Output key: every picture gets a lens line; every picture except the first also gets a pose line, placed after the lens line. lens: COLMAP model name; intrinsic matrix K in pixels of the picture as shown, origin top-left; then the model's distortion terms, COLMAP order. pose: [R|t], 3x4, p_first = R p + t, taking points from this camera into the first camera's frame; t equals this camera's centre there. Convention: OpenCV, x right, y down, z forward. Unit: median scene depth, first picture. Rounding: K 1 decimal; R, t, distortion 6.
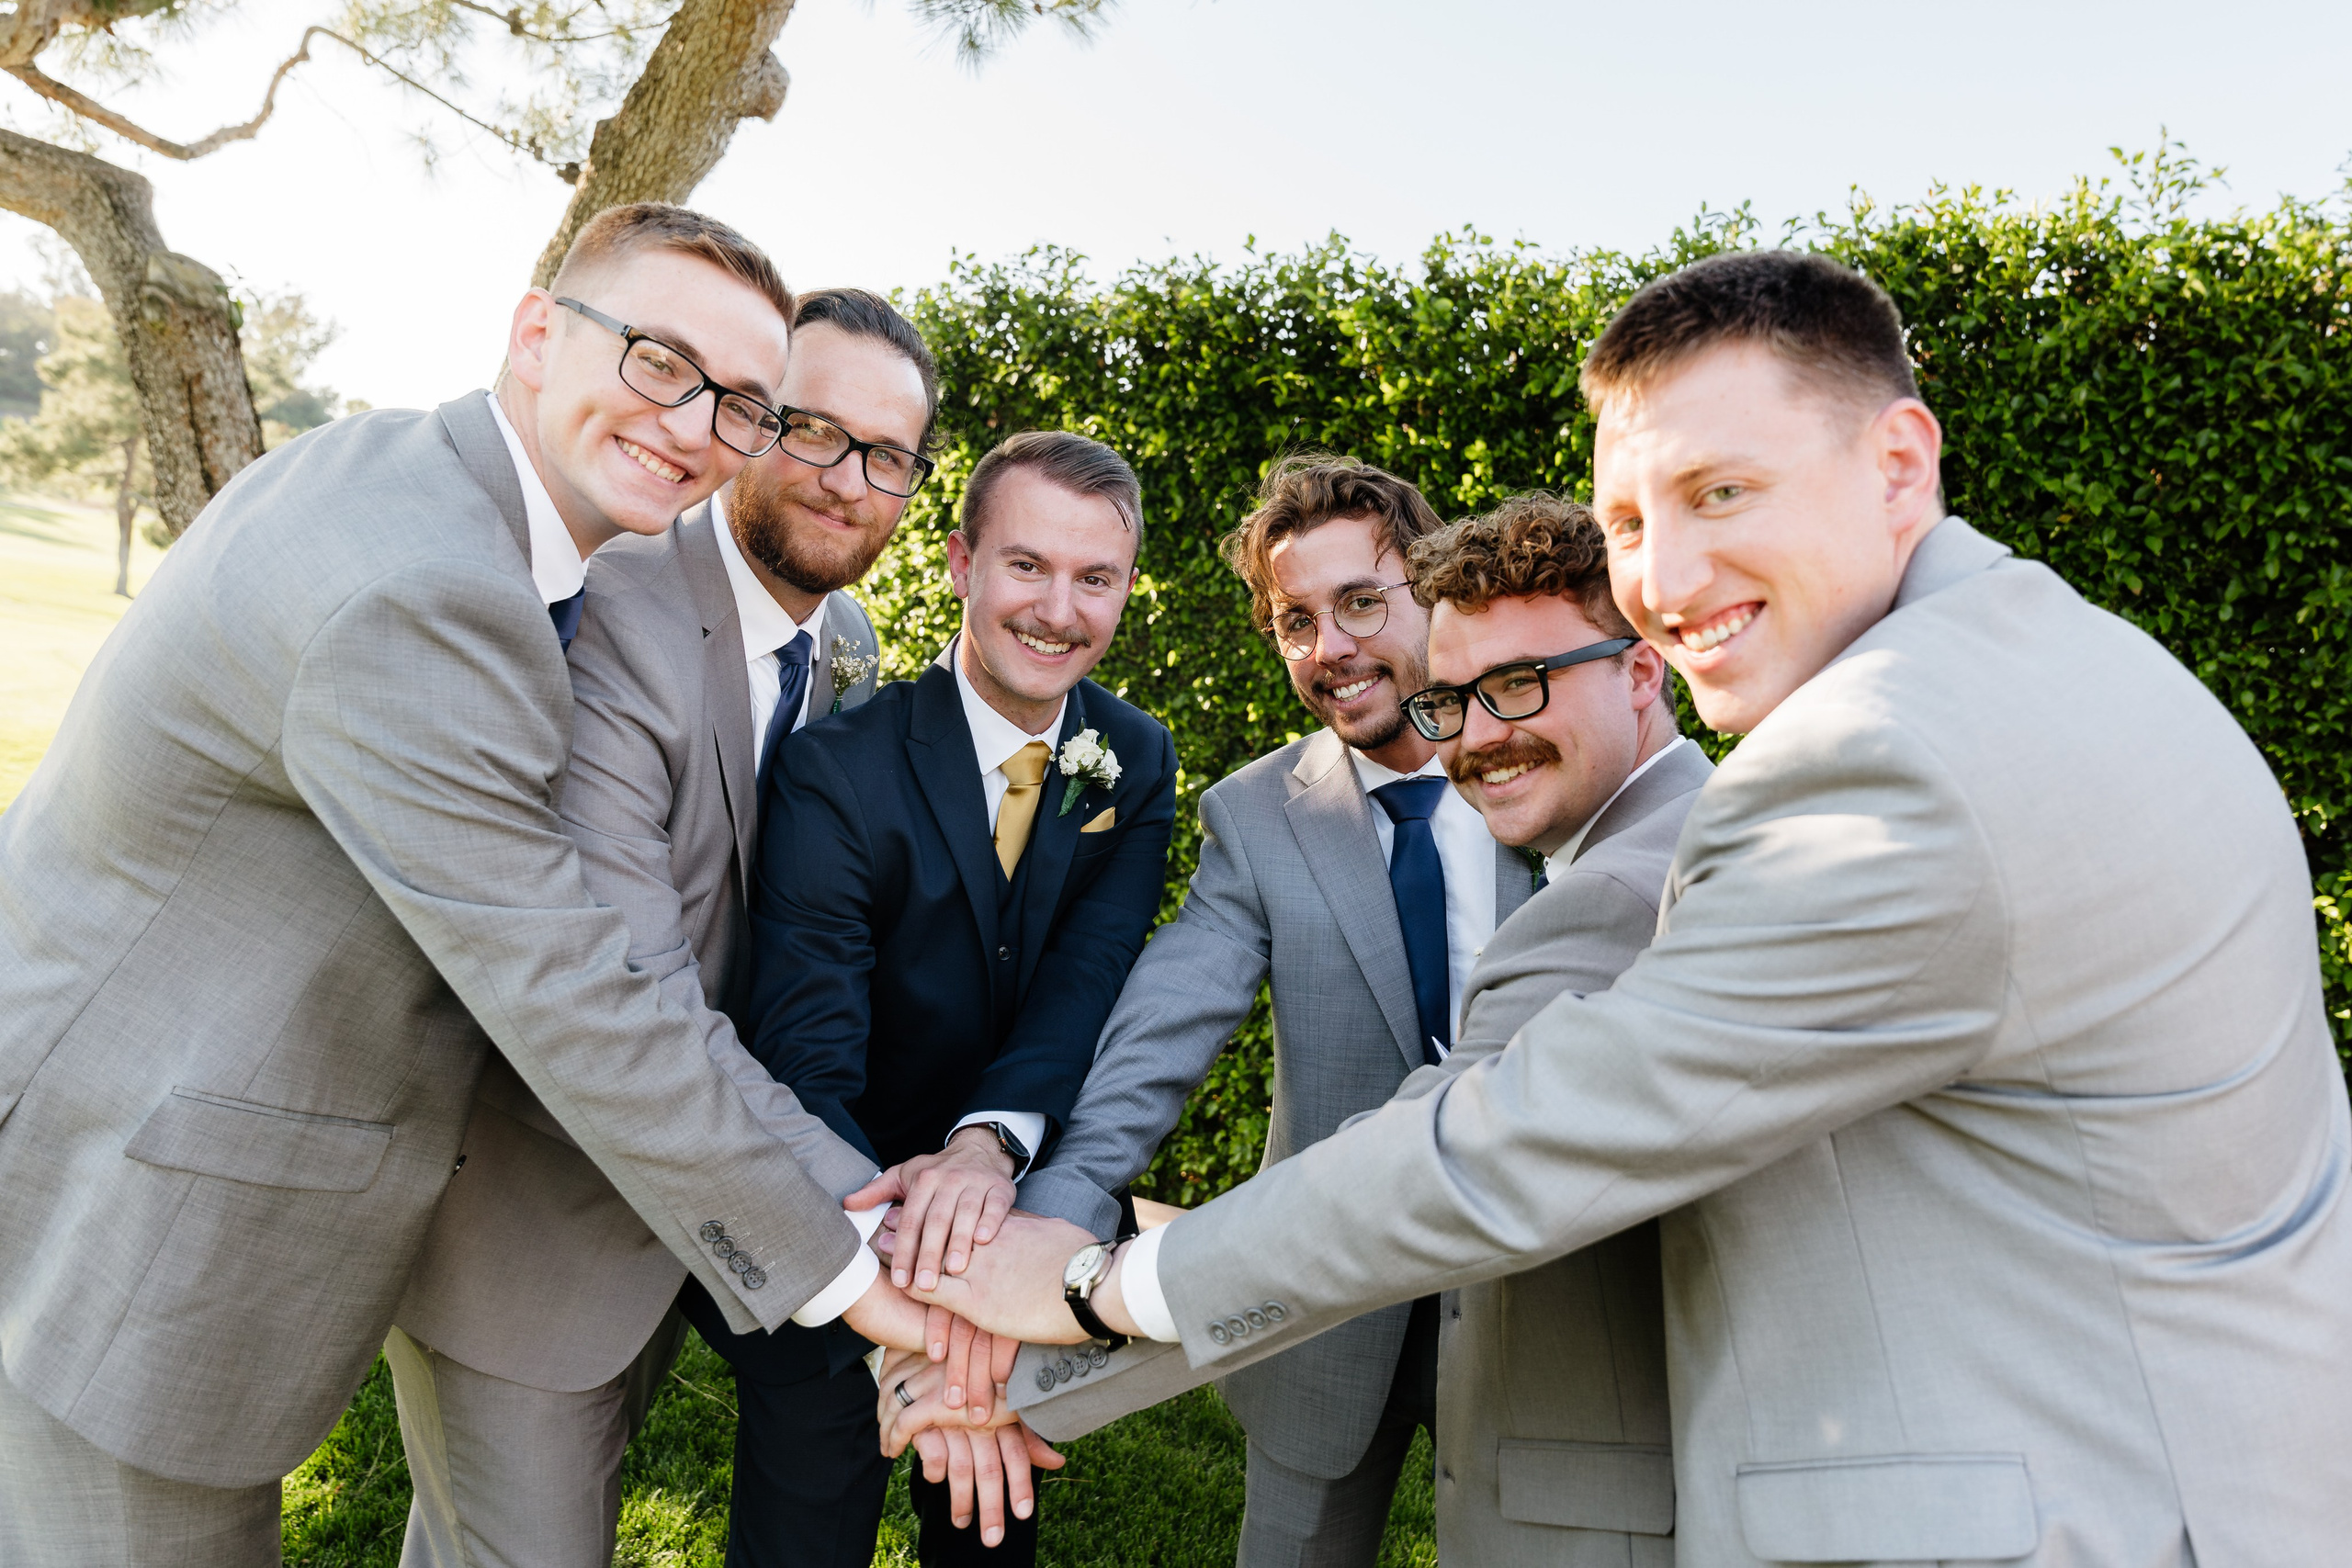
lens RADIAL K [[1624.9, 0, 1223.5], [0, 1624.9, 769.6], [0, 0, 1]] dist [-0.006740, -0.016337]
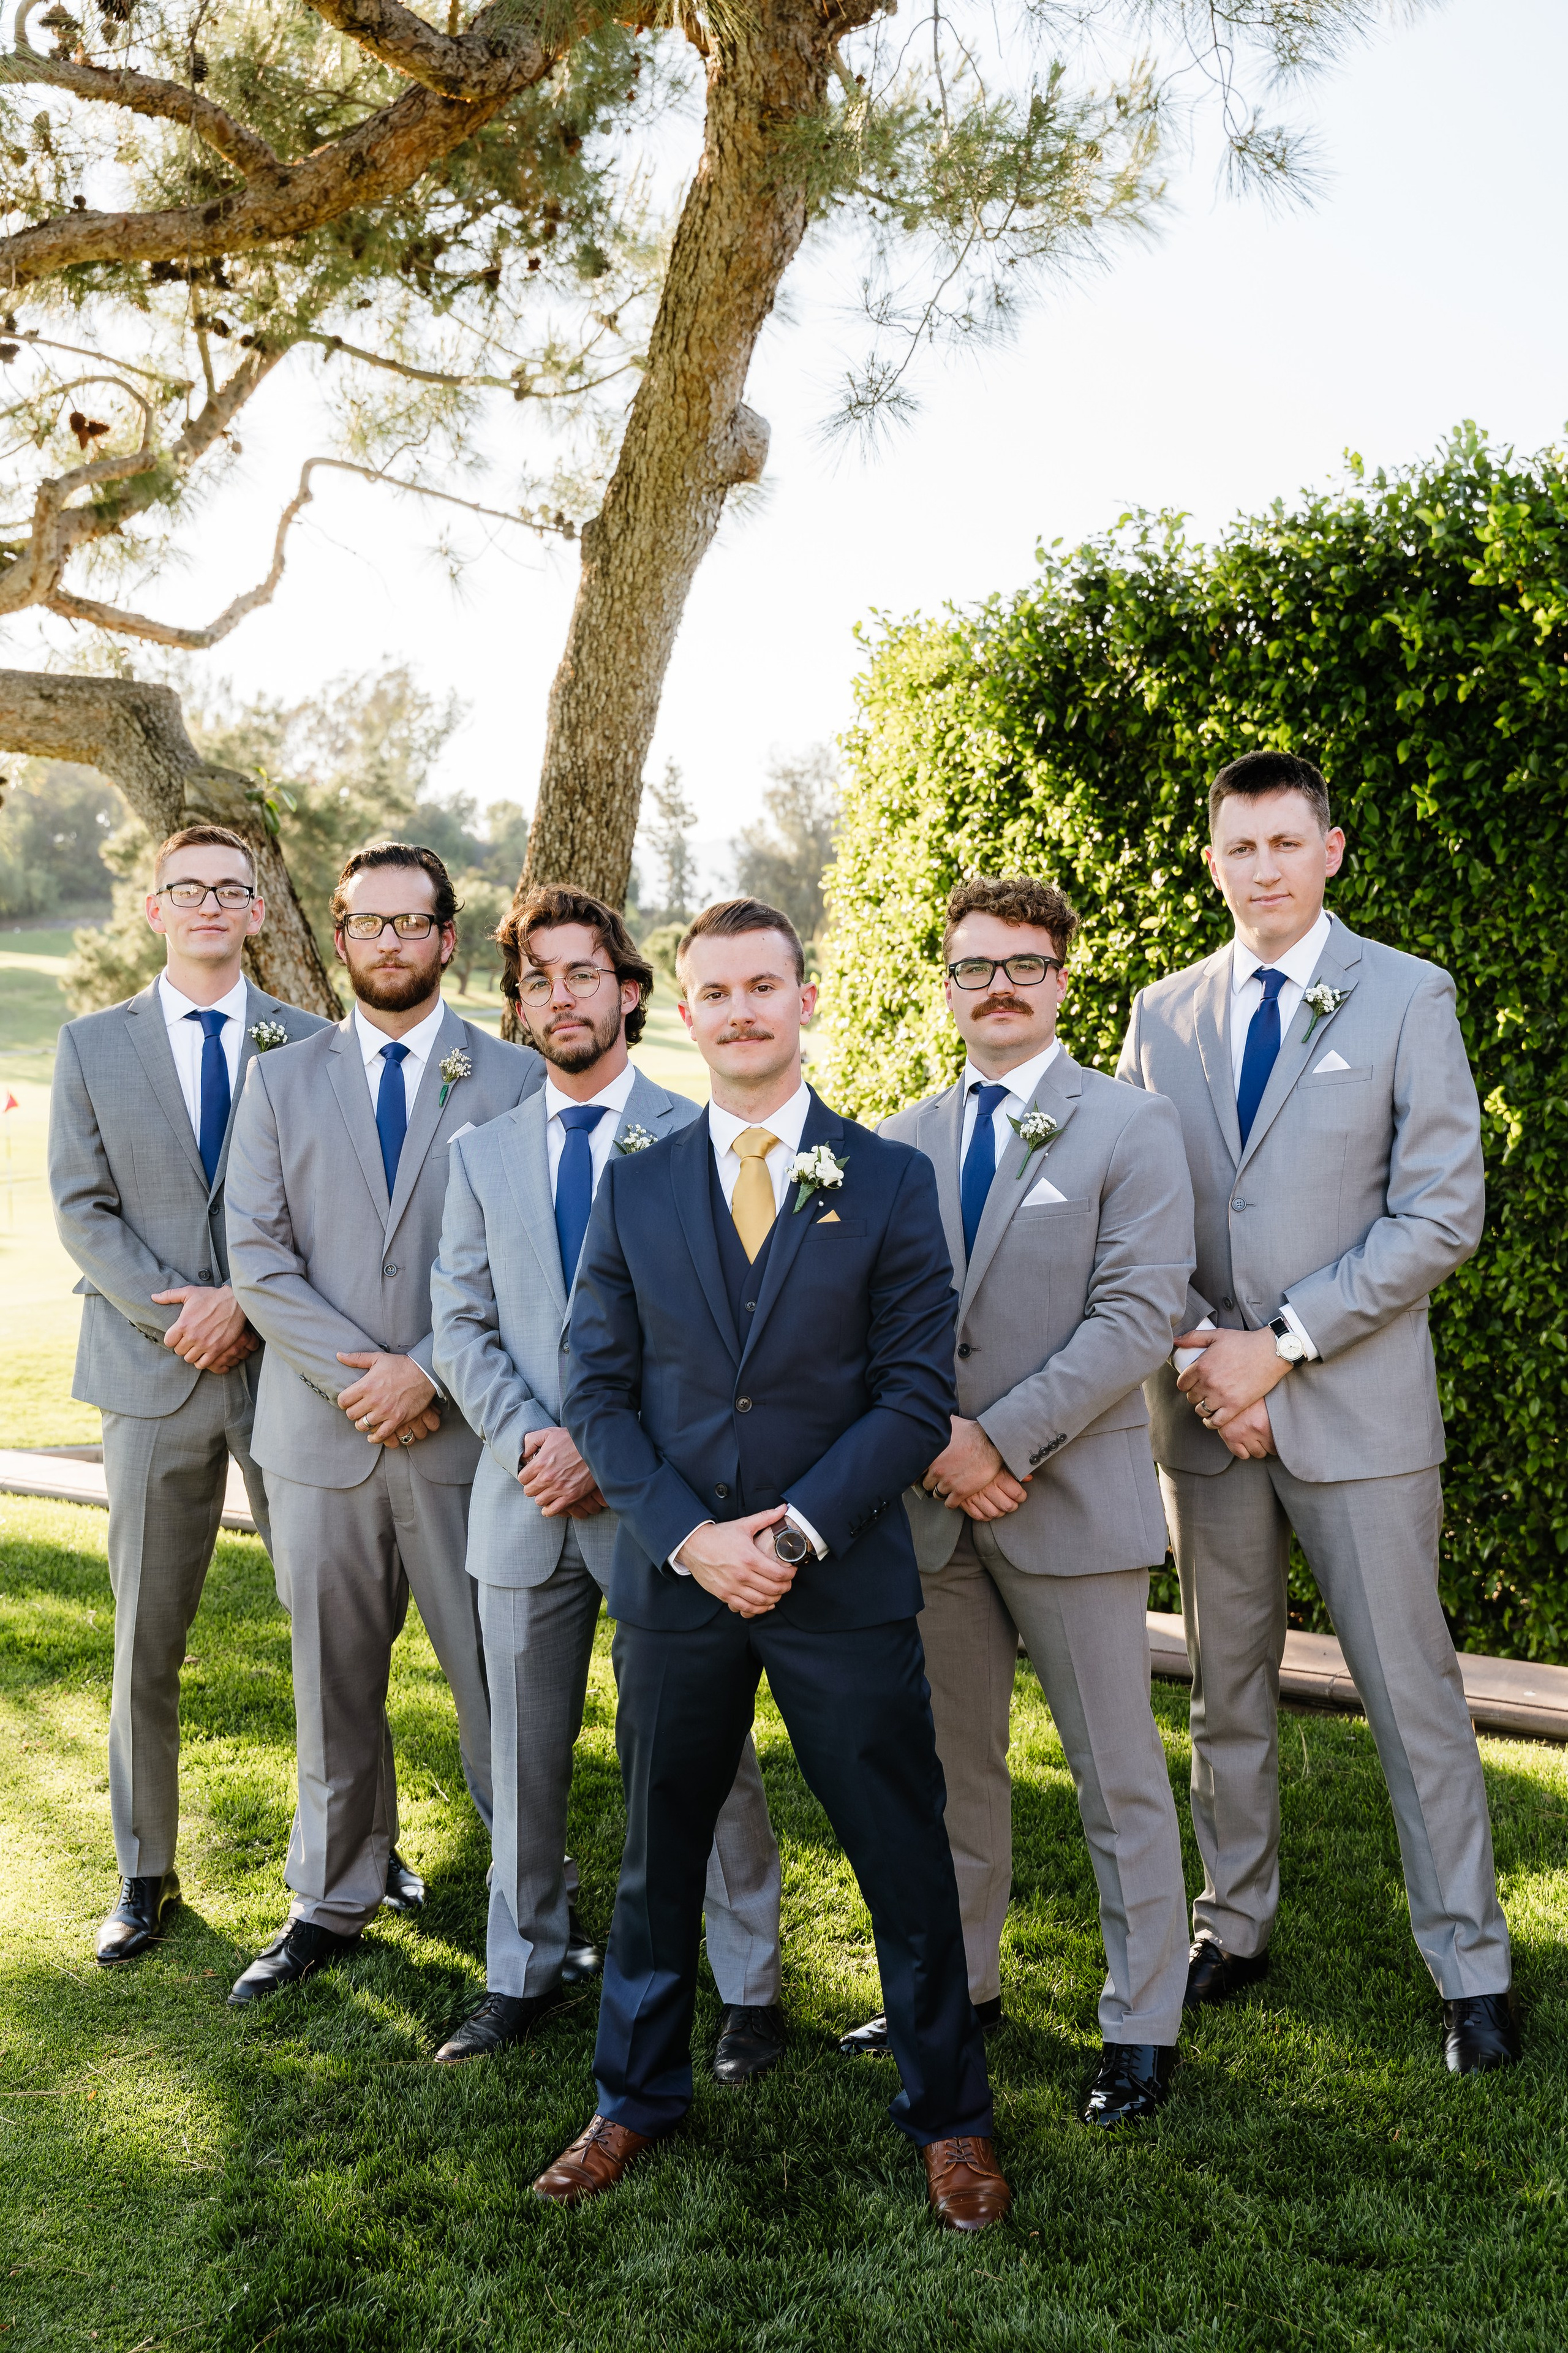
lens RADIAL K [[2832.9, 0, 789.4], [0, 2832.9, 1167.0], [0, 0, 1]] dist [-0.074273, 0.000000]
pose [[0.903671, -0.153204, -0.399883, 0.279286], [0.142879, 0.988171, -0.055707, 0.046592], [0.403688, -0.006794, 0.914872, -0.367327]]
